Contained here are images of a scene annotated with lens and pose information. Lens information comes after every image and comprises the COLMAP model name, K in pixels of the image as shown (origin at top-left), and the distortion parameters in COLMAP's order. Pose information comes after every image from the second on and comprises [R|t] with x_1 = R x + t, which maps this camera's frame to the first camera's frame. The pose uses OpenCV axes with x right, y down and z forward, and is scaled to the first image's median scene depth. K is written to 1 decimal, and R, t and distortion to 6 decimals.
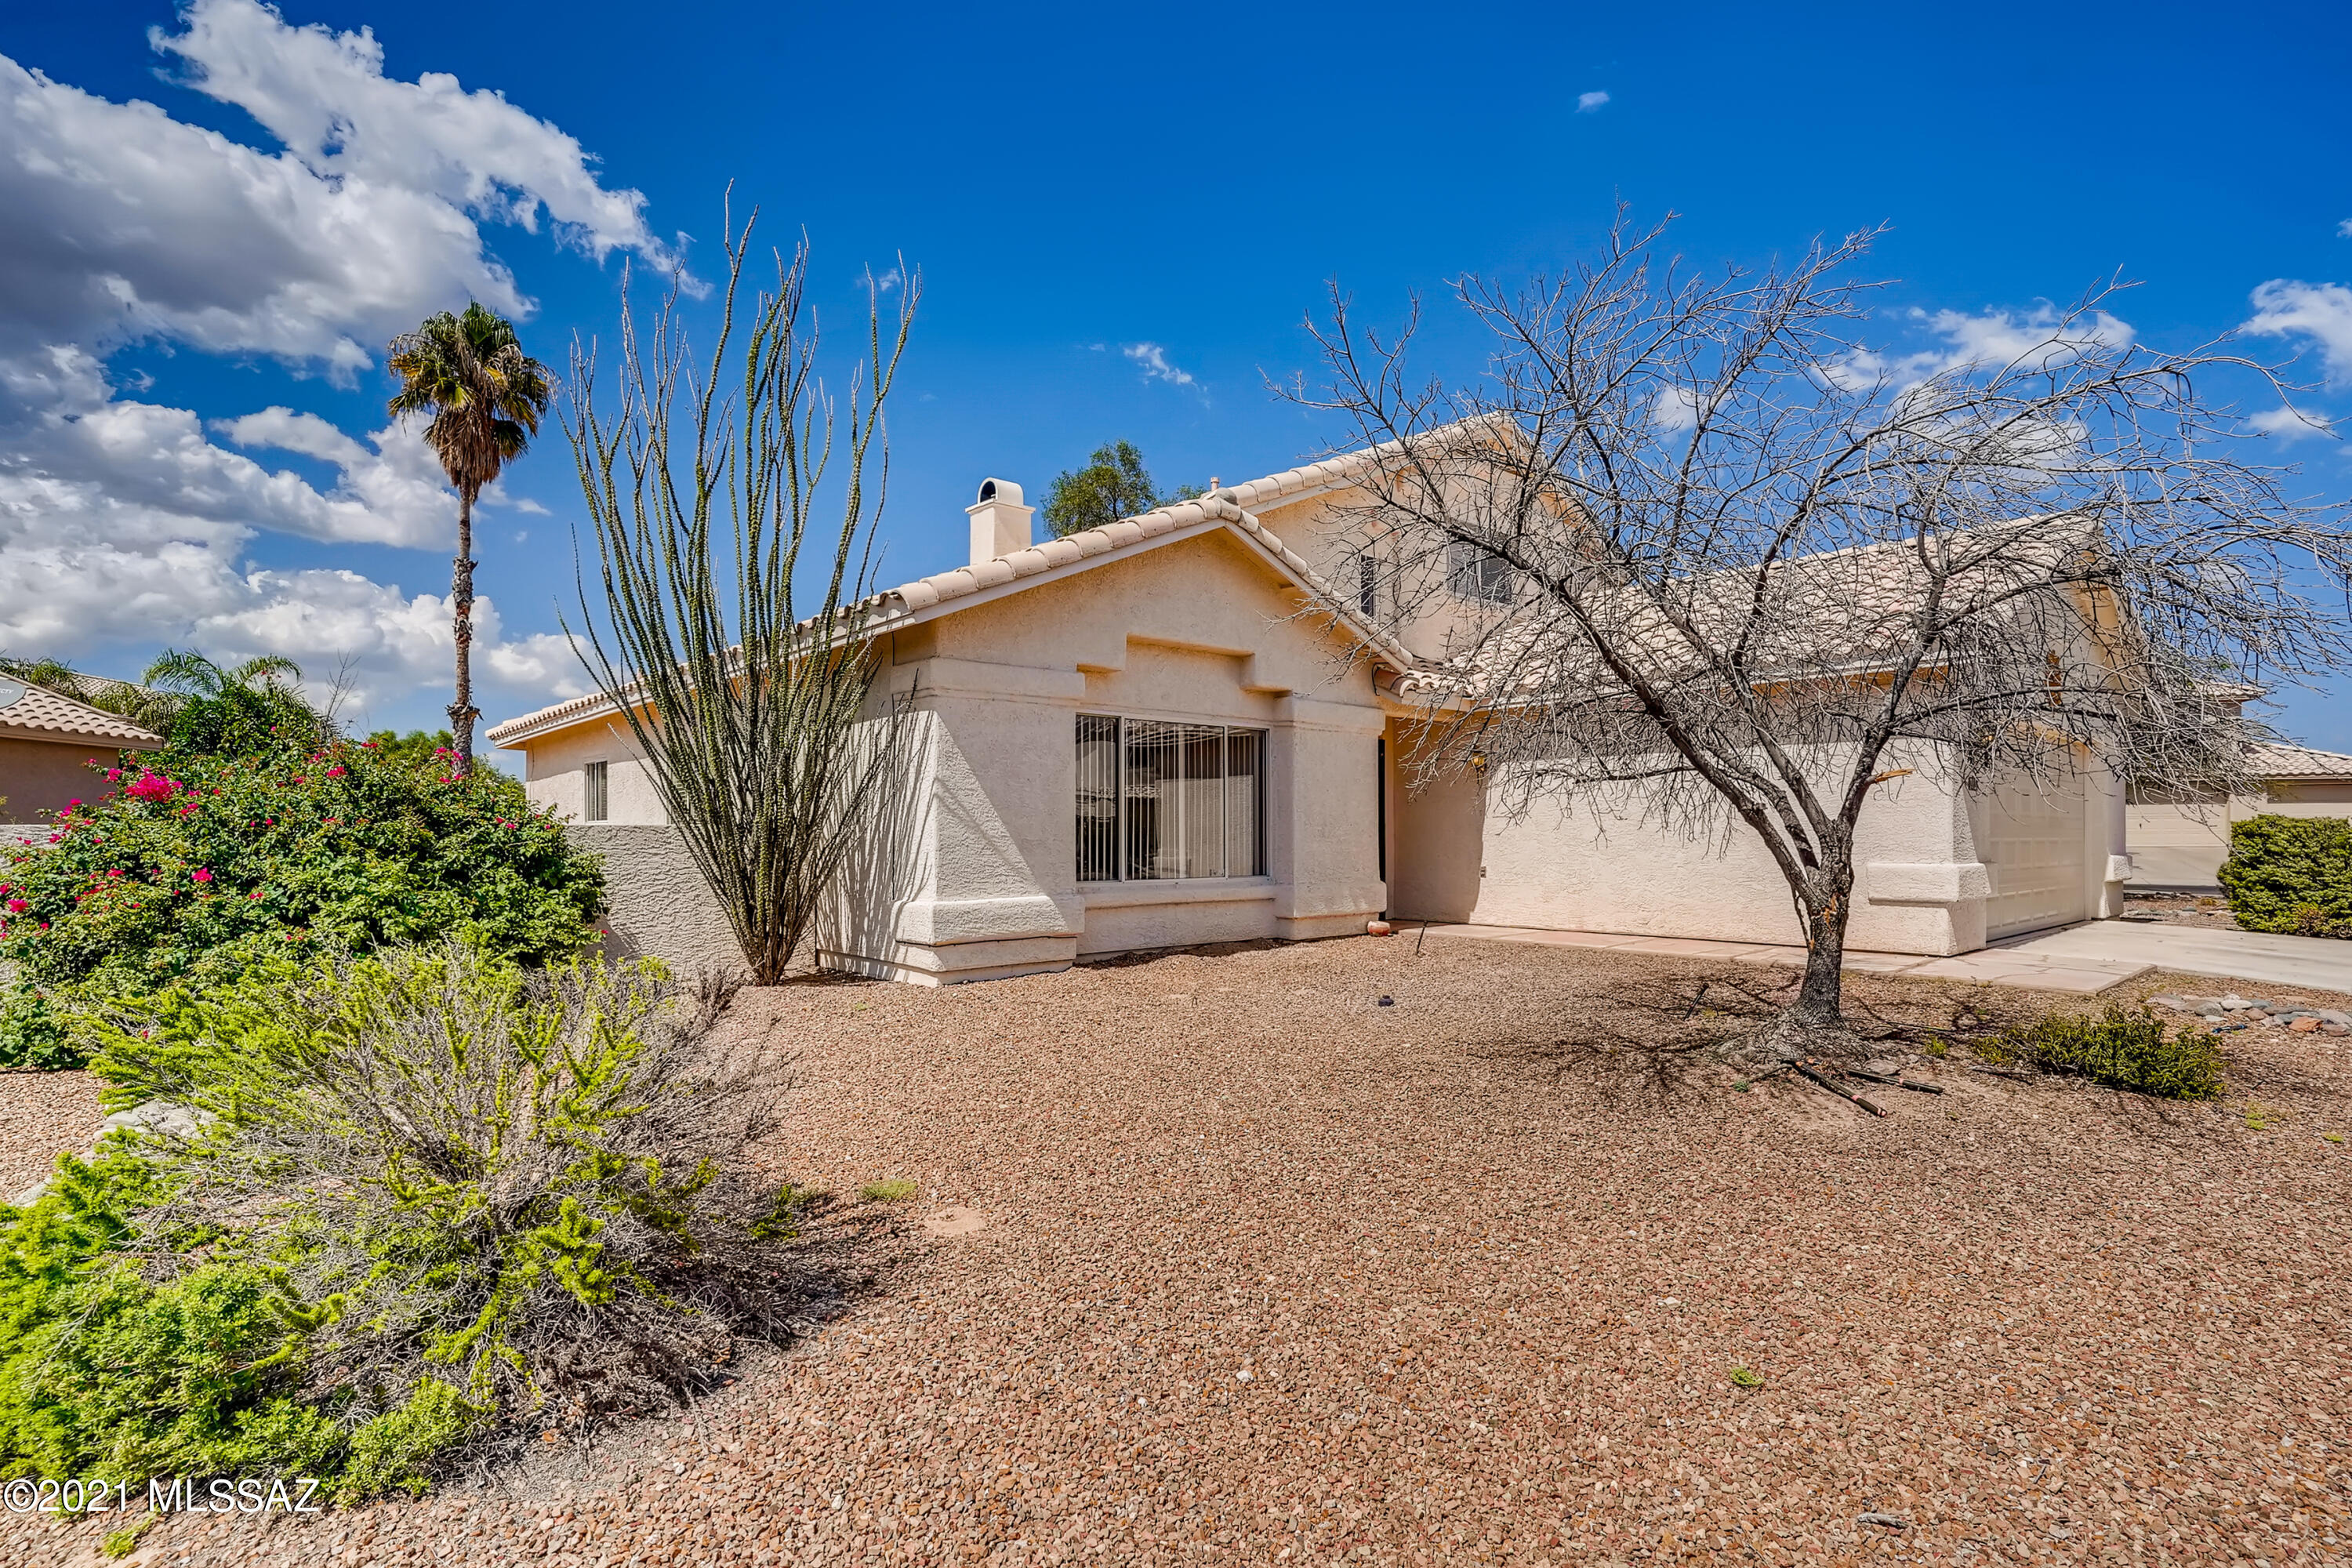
lens RADIAL K [[1171.3, 0, 1182.4], [0, 1171.3, 788.2], [0, 0, 1]] dist [-0.042621, 0.029591]
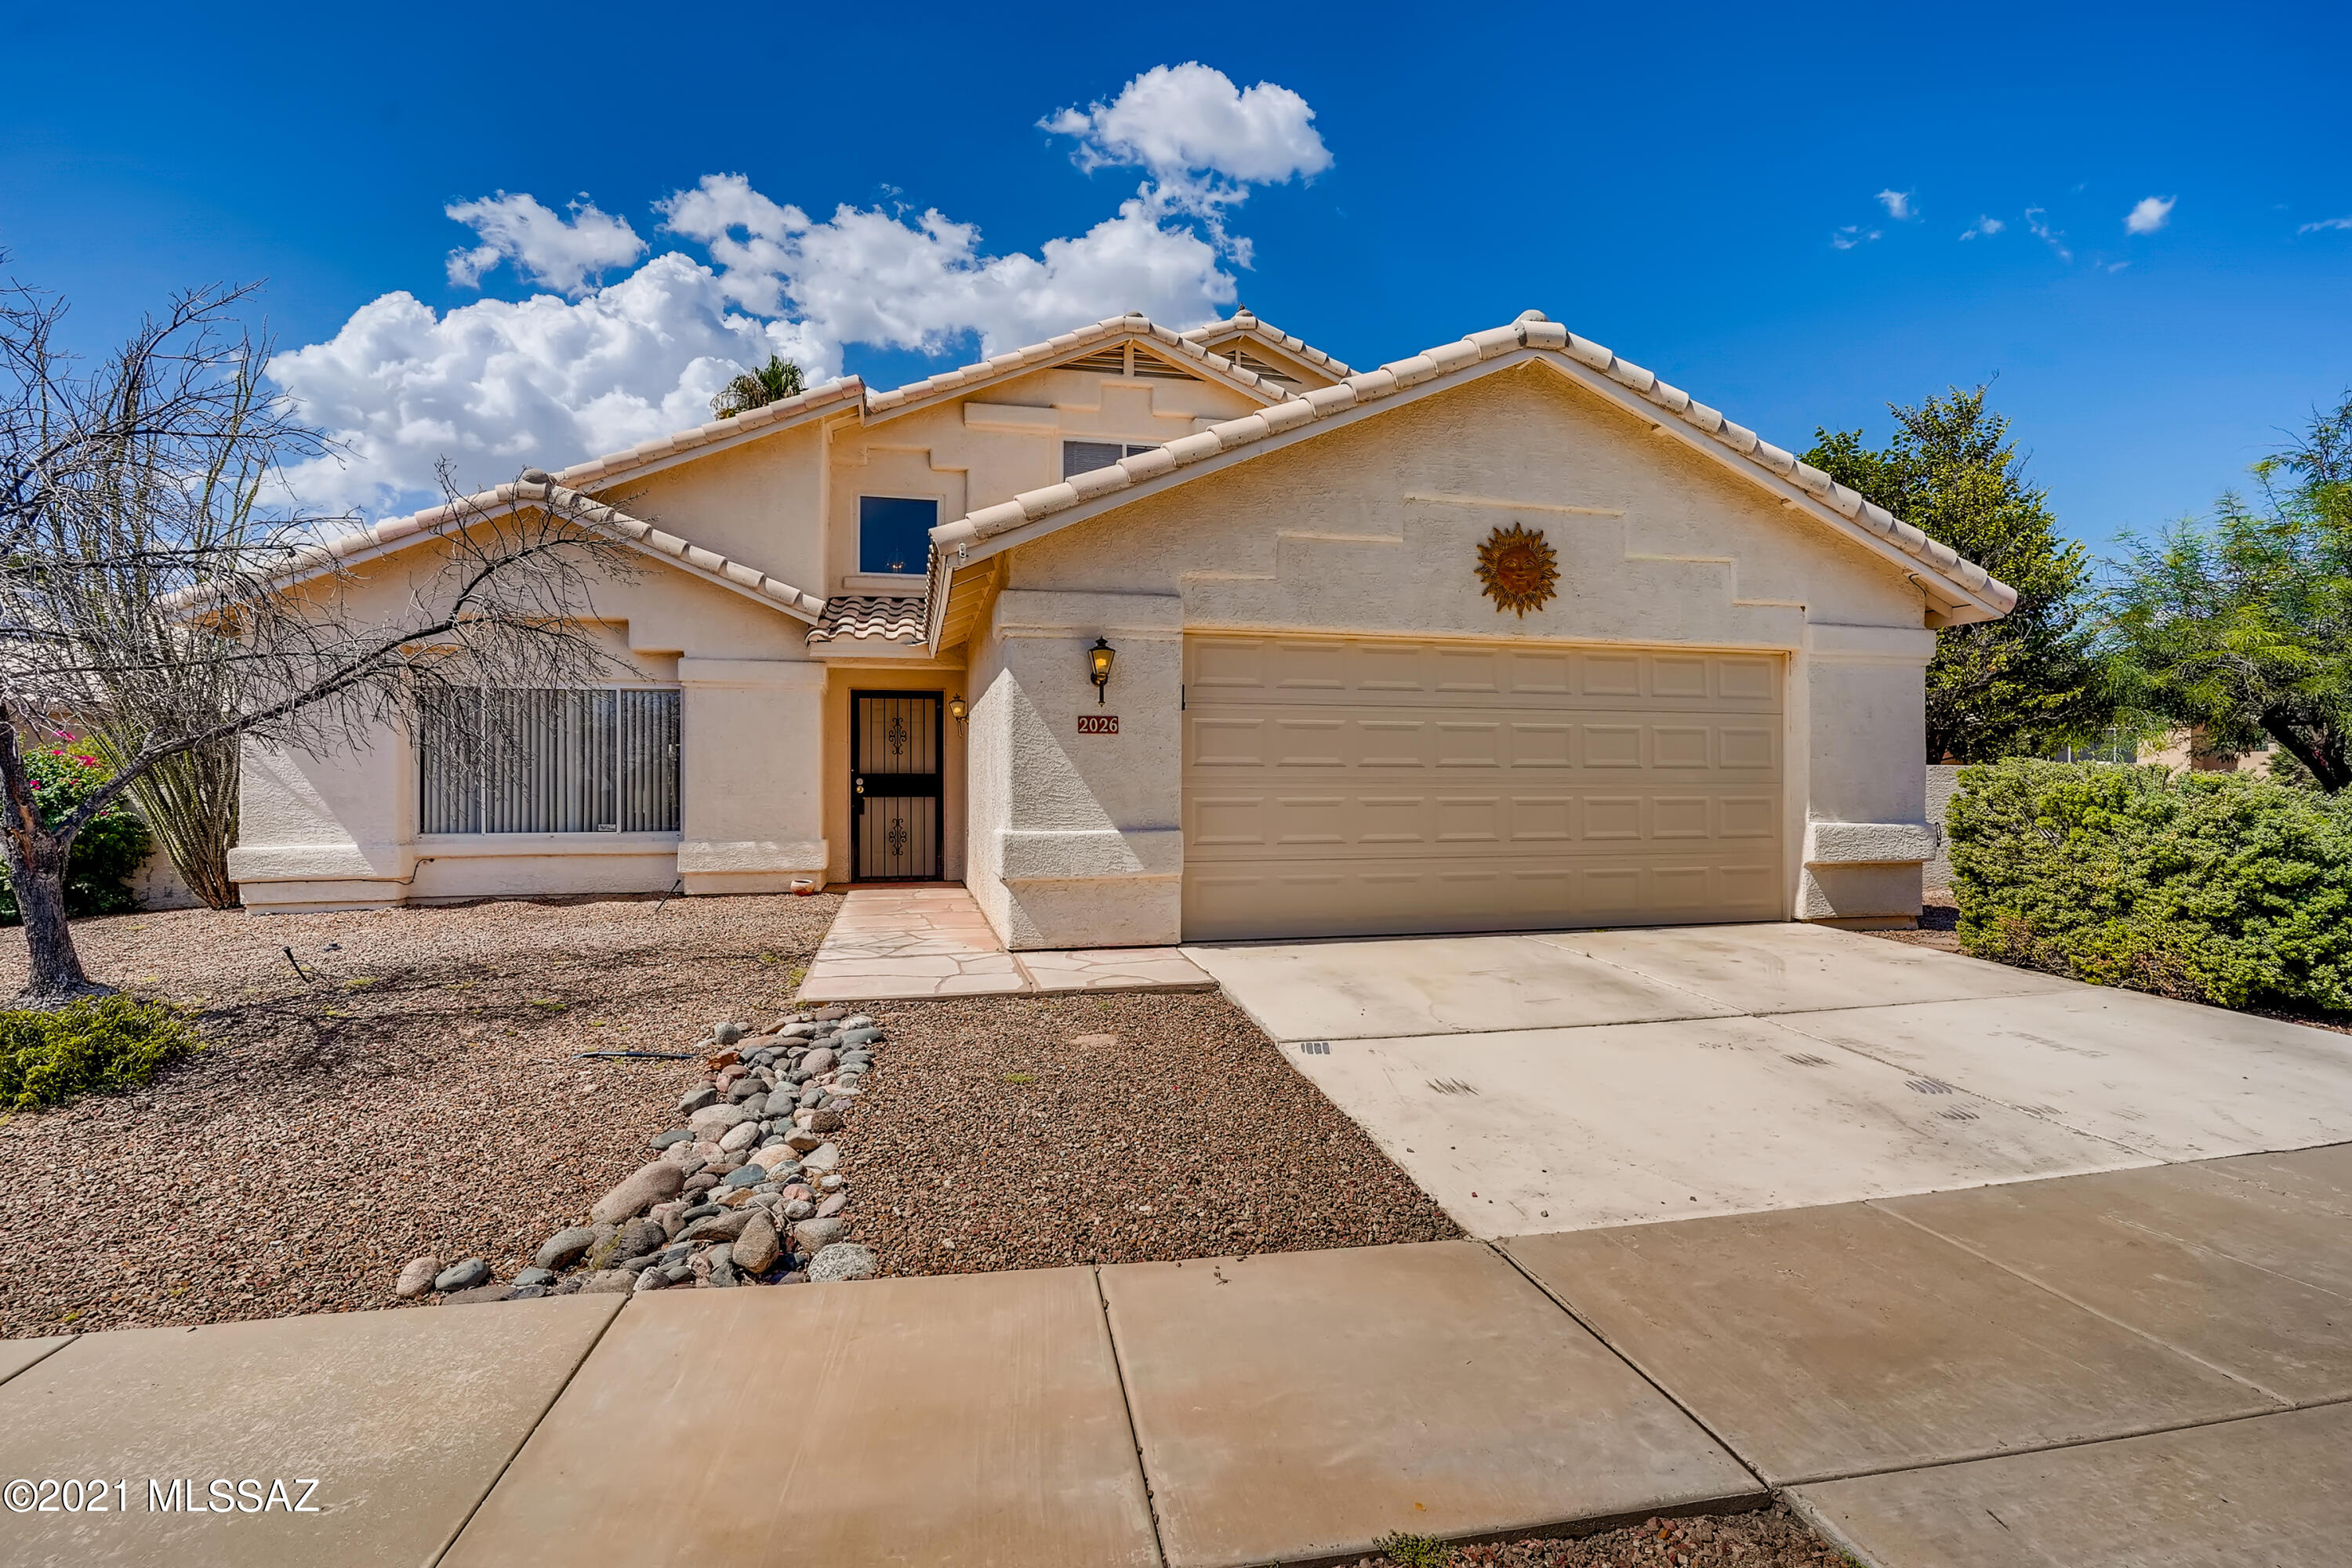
lens RADIAL K [[1171.3, 0, 1182.4], [0, 1171.3, 788.2], [0, 0, 1]] dist [-0.042621, 0.029591]
pose [[0.879079, -0.002386, -0.476671, 1.147757], [0.020604, 0.999243, 0.032996, 0.013895], [0.476231, -0.038828, 0.878462, 0.374081]]
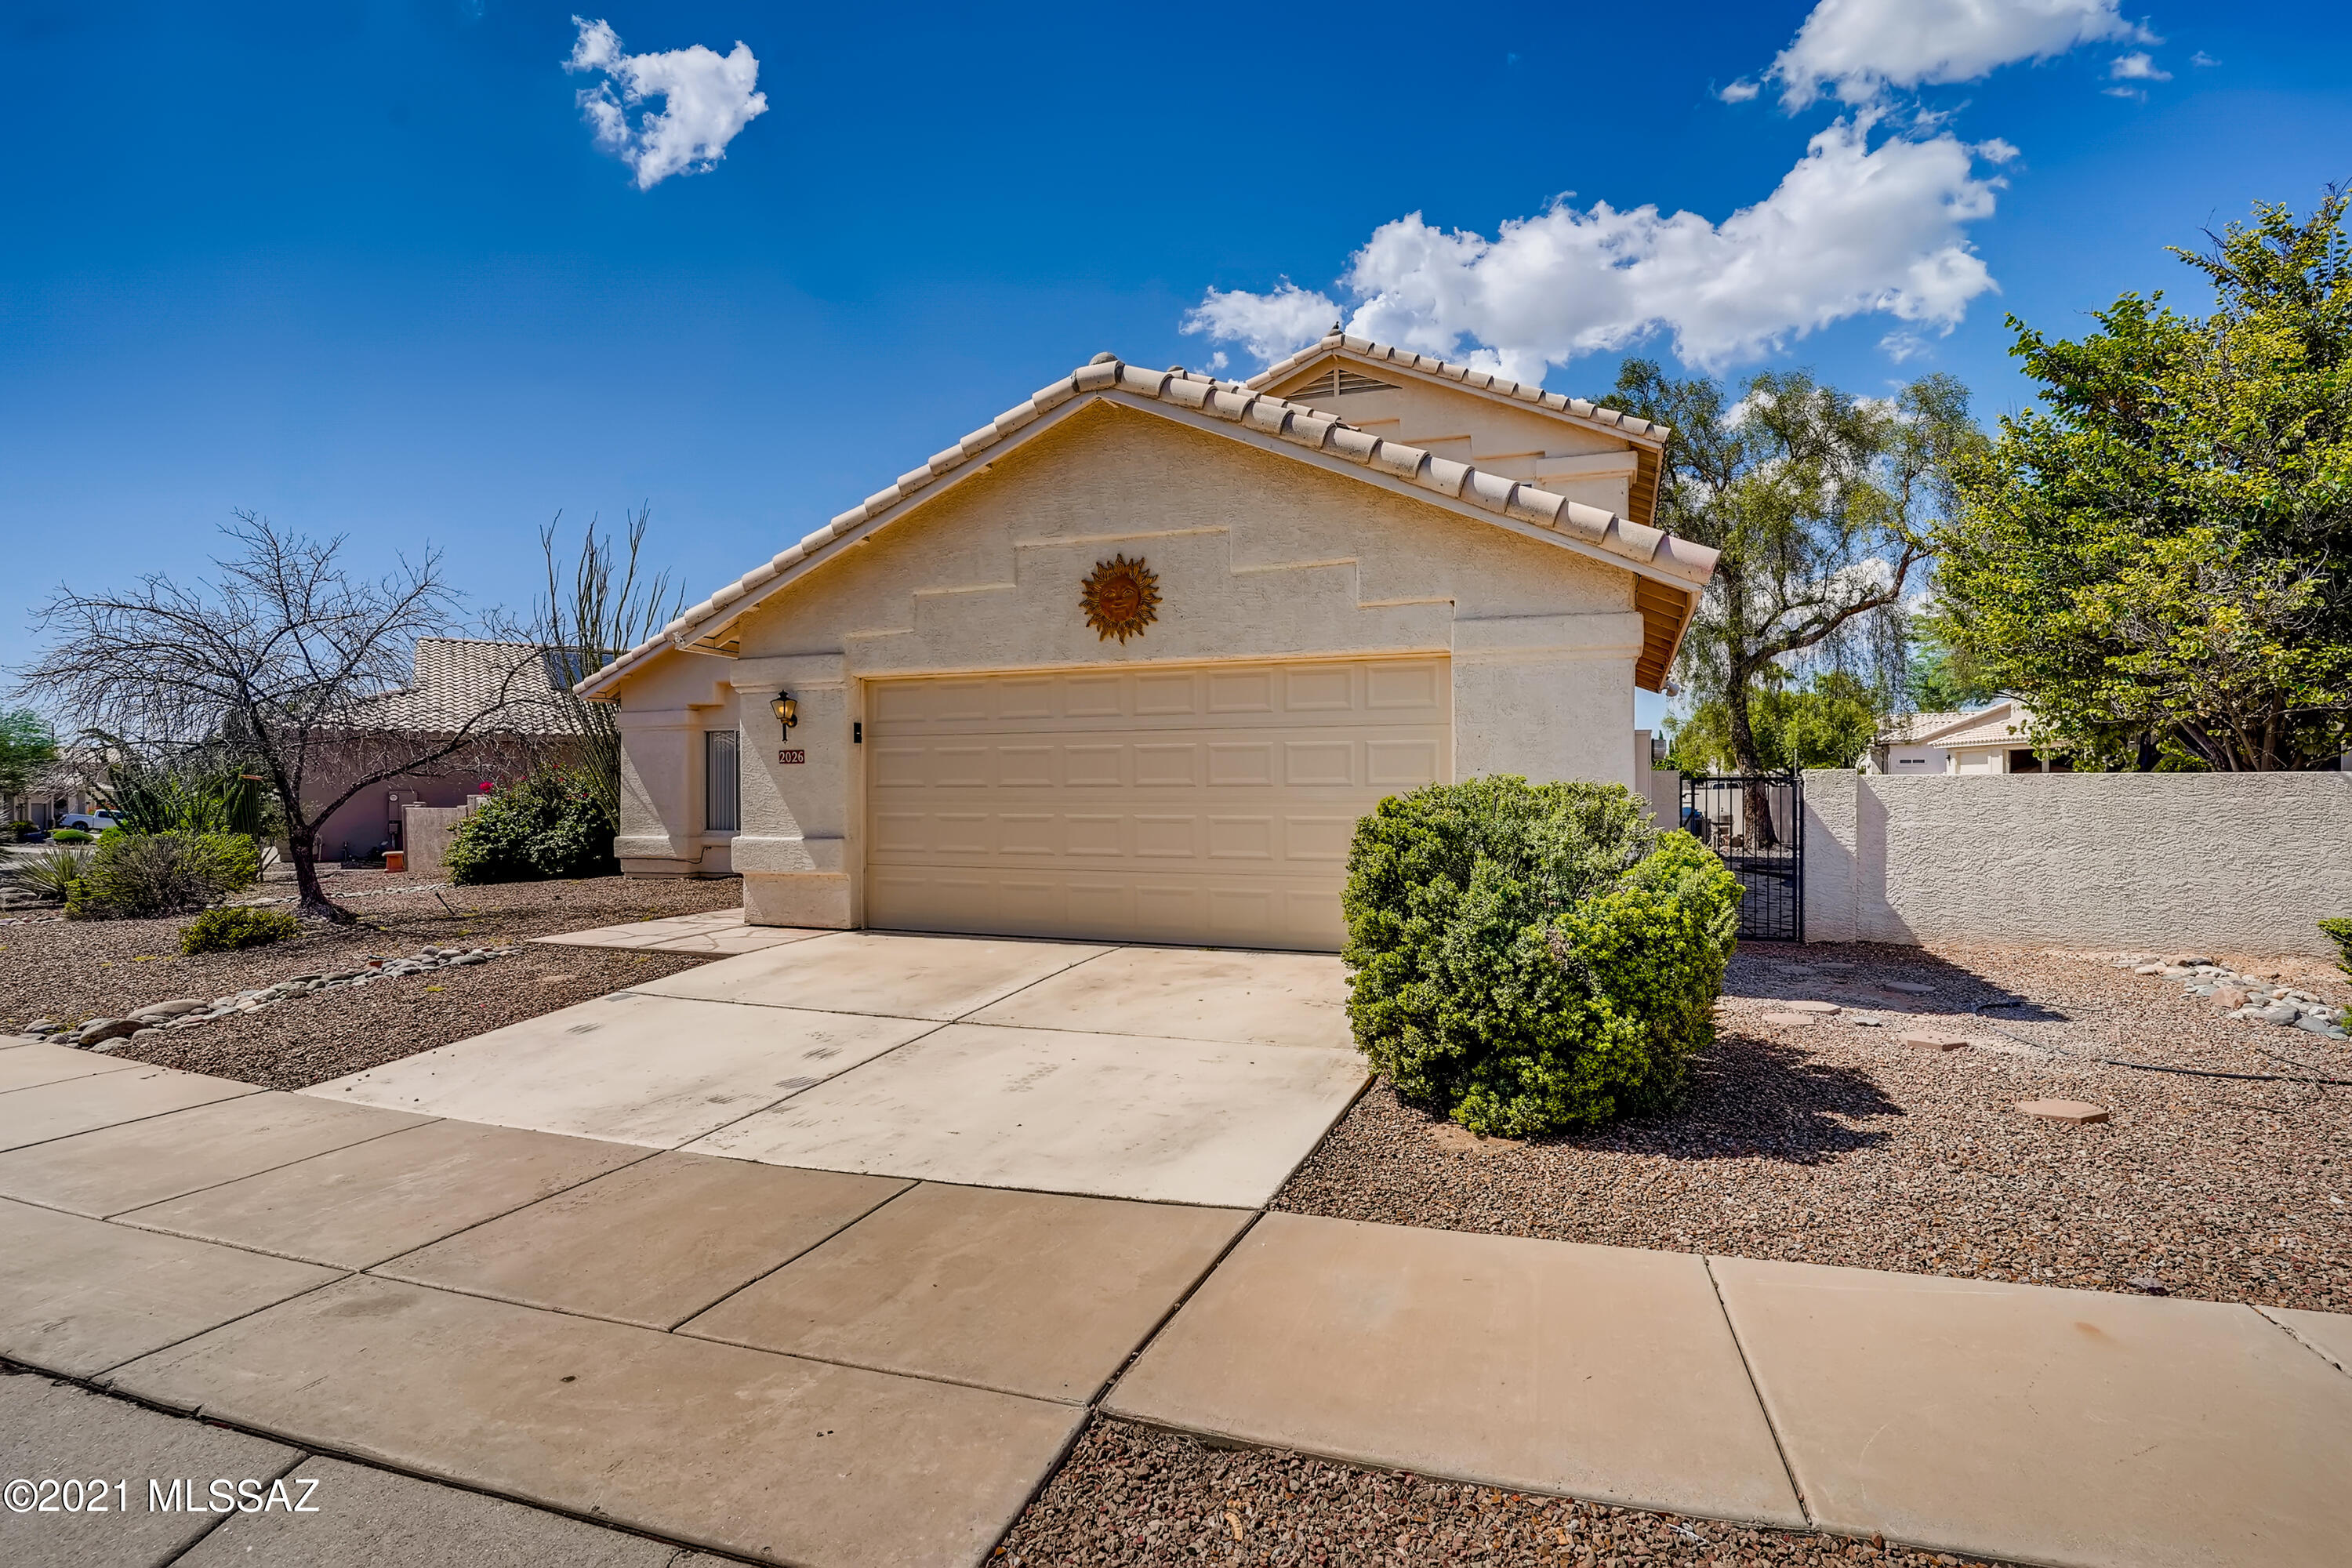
lens RADIAL K [[1171.3, 0, 1182.4], [0, 1171.3, 788.2], [0, 0, 1]] dist [-0.042621, 0.029591]
pose [[0.435487, -0.005309, -0.900180, 1.821792], [0.035311, 0.999314, 0.011189, 0.024918], [0.899502, -0.036659, 0.435375, 0.923378]]
